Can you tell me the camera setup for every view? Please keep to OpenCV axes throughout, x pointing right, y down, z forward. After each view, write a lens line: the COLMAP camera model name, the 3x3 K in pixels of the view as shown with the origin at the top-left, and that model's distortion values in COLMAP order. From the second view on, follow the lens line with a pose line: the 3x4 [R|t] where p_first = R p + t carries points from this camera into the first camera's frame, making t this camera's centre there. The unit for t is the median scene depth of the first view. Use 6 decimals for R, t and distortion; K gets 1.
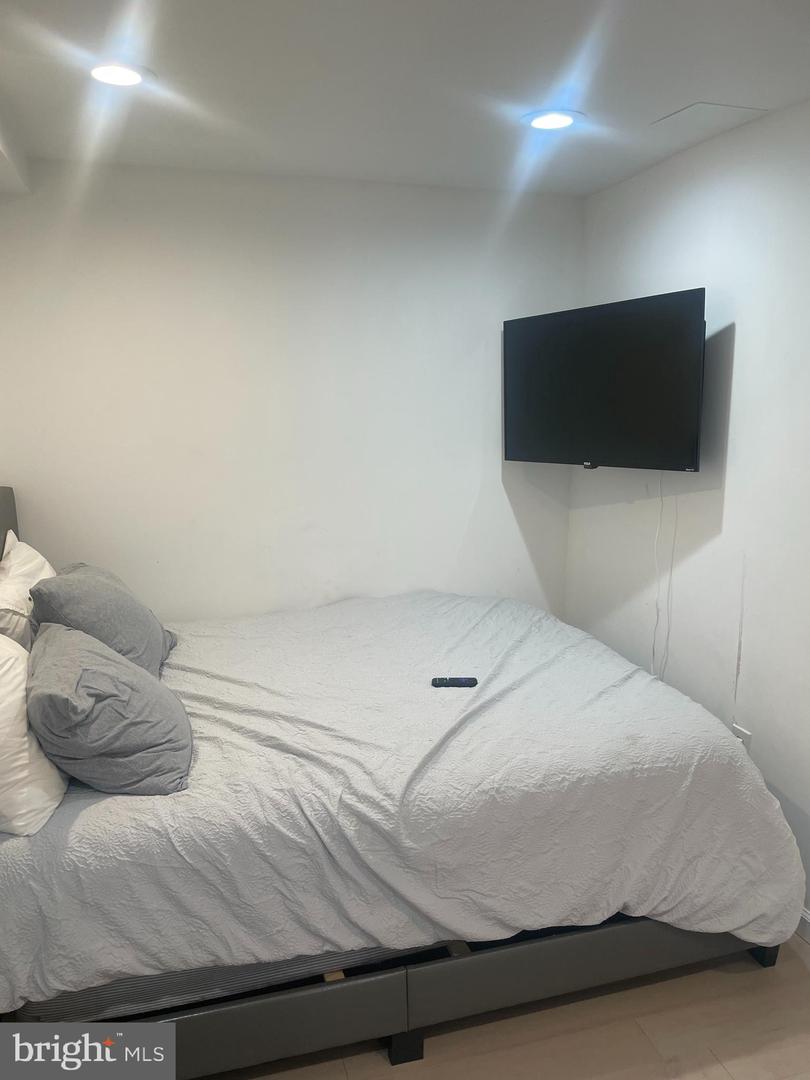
lens RADIAL K [[826.0, 0, 405.0], [0, 826.0, 540.0], [0, 0, 1]] dist [0.094736, -0.131533]
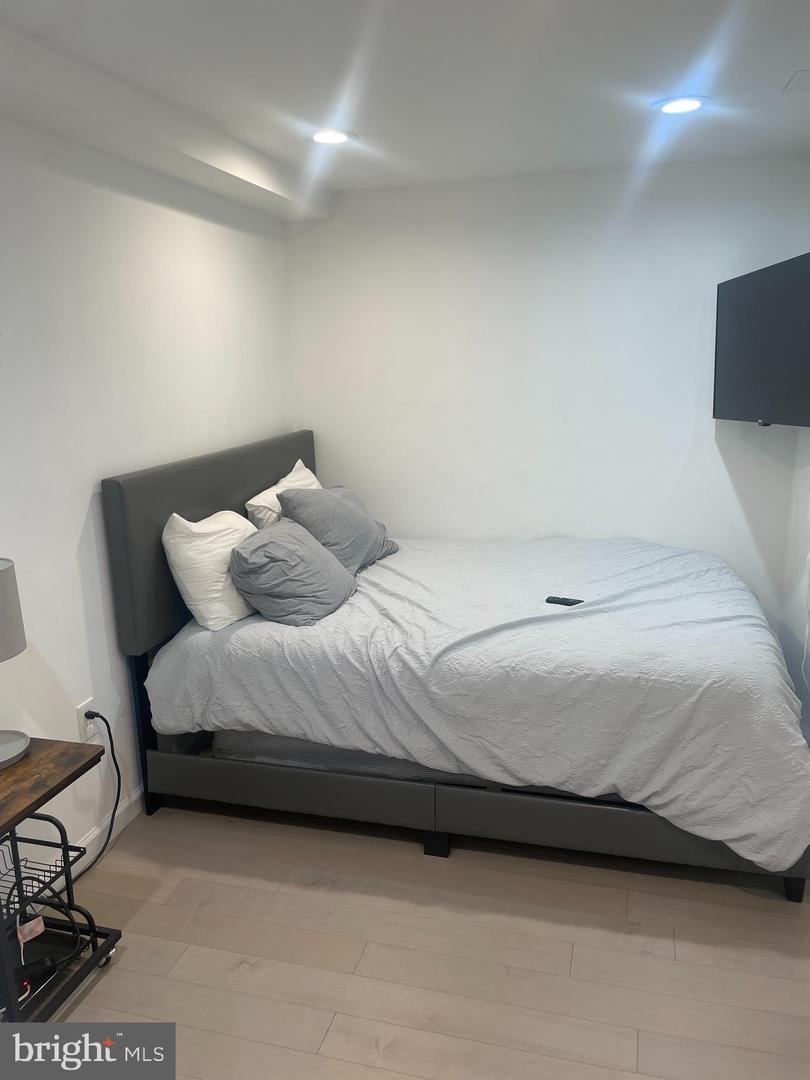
lens RADIAL K [[826.0, 0, 405.0], [0, 826.0, 540.0], [0, 0, 1]] dist [0.094736, -0.131533]
pose [[0.845976, 0.094406, -0.524798, 0.634818], [-0.079310, 0.995532, 0.051237, 0.055411], [0.527290, -0.001723, 0.849684, -0.165830]]
